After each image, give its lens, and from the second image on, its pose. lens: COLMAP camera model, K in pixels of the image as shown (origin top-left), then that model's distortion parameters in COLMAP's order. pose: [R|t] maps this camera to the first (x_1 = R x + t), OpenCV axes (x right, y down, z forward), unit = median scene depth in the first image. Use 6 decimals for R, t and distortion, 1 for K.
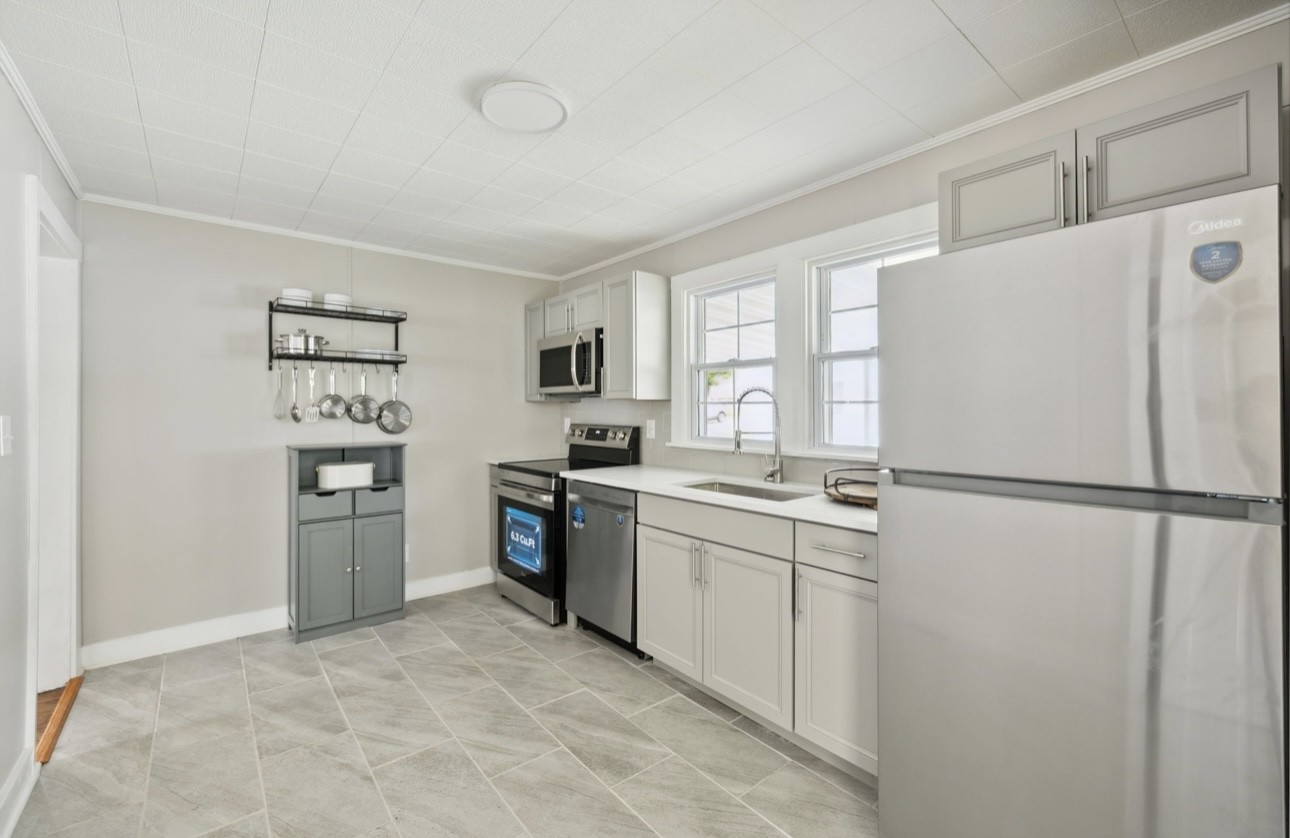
lens RADIAL K [[542.7, 0, 645.3], [0, 542.7, 409.4], [0, 0, 1]] dist [0.000102, -0.000003]
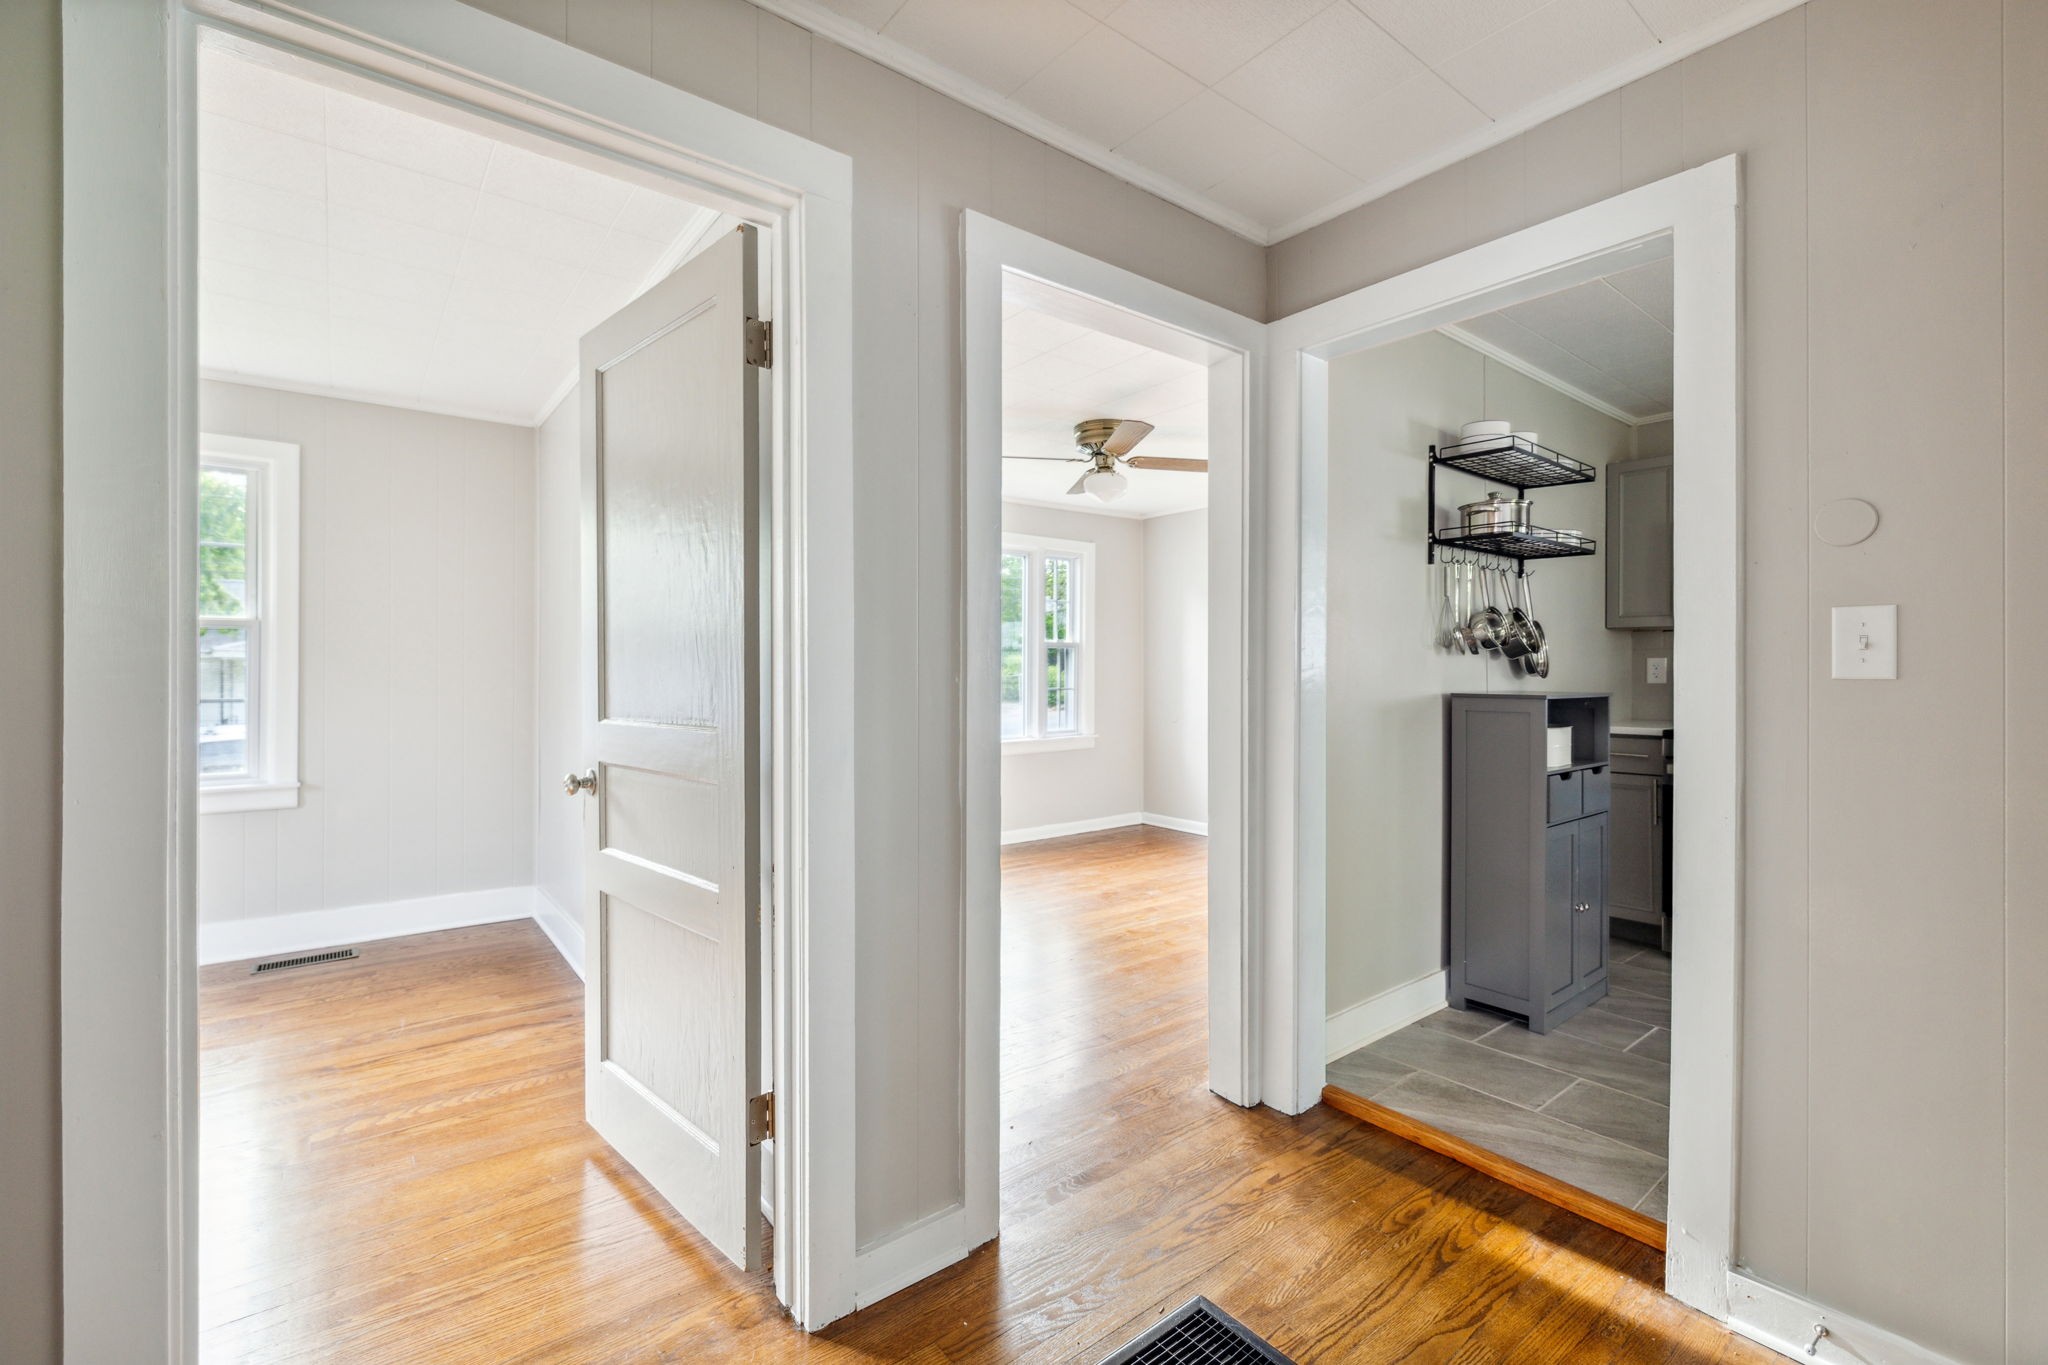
lens RADIAL K [[862.9, 0, 1002.7], [0, 862.9, 672.2], [0, 0, 1]] dist [-0.000311, -0.000427]
pose [[0.999325, 0.002633, -0.036638, -1.323617], [-0.002531, 0.999993, 0.002812, 0.050364], [0.036645, -0.002717, 0.999325, 0.068440]]
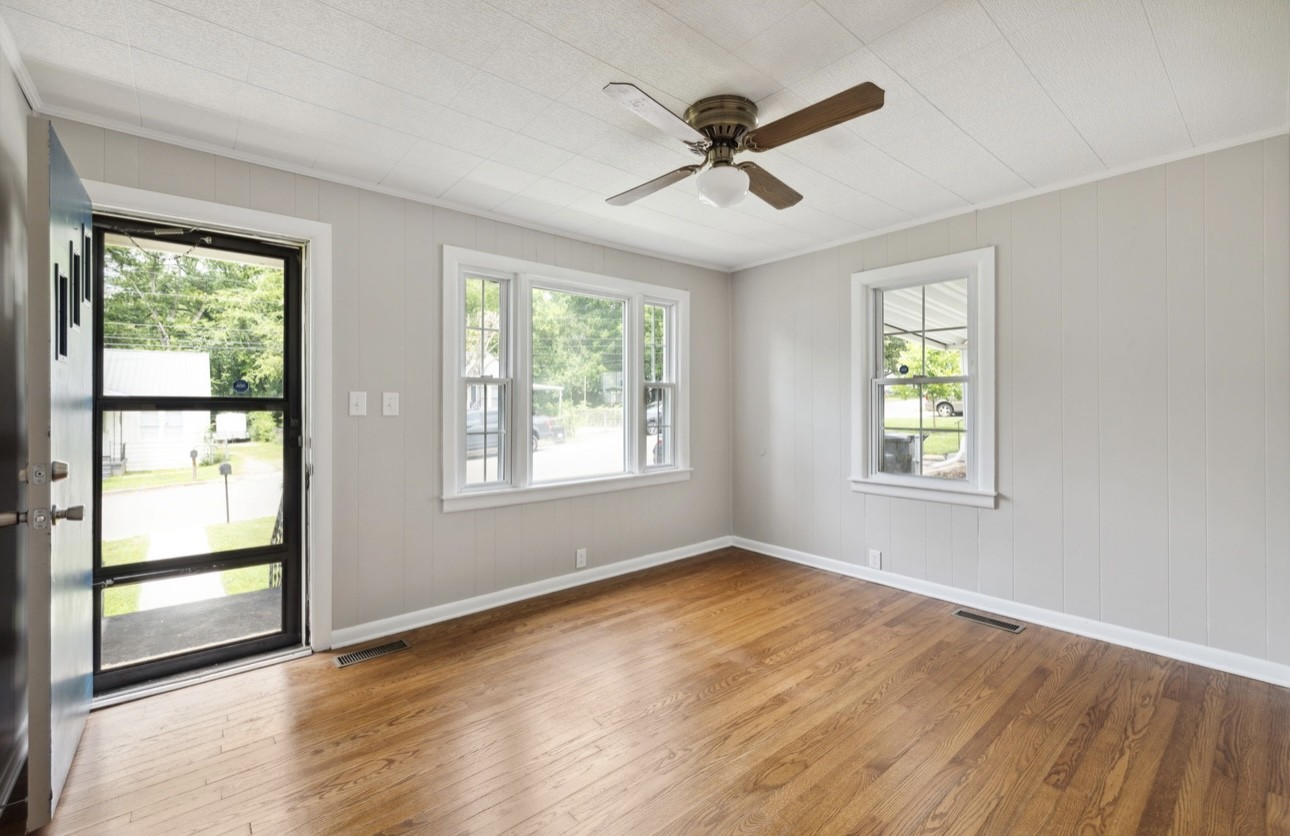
lens RADIAL K [[542.7, 0, 638.1], [0, 542.7, 400.9], [0, 0, 1]] dist [0.000102, -0.000003]
pose [[0.999930, -0.005129, 0.010670, -1.328755], [0.005180, 0.999975, -0.004720, 0.033113], [-0.010646, 0.004775, 0.999932, 0.877659]]
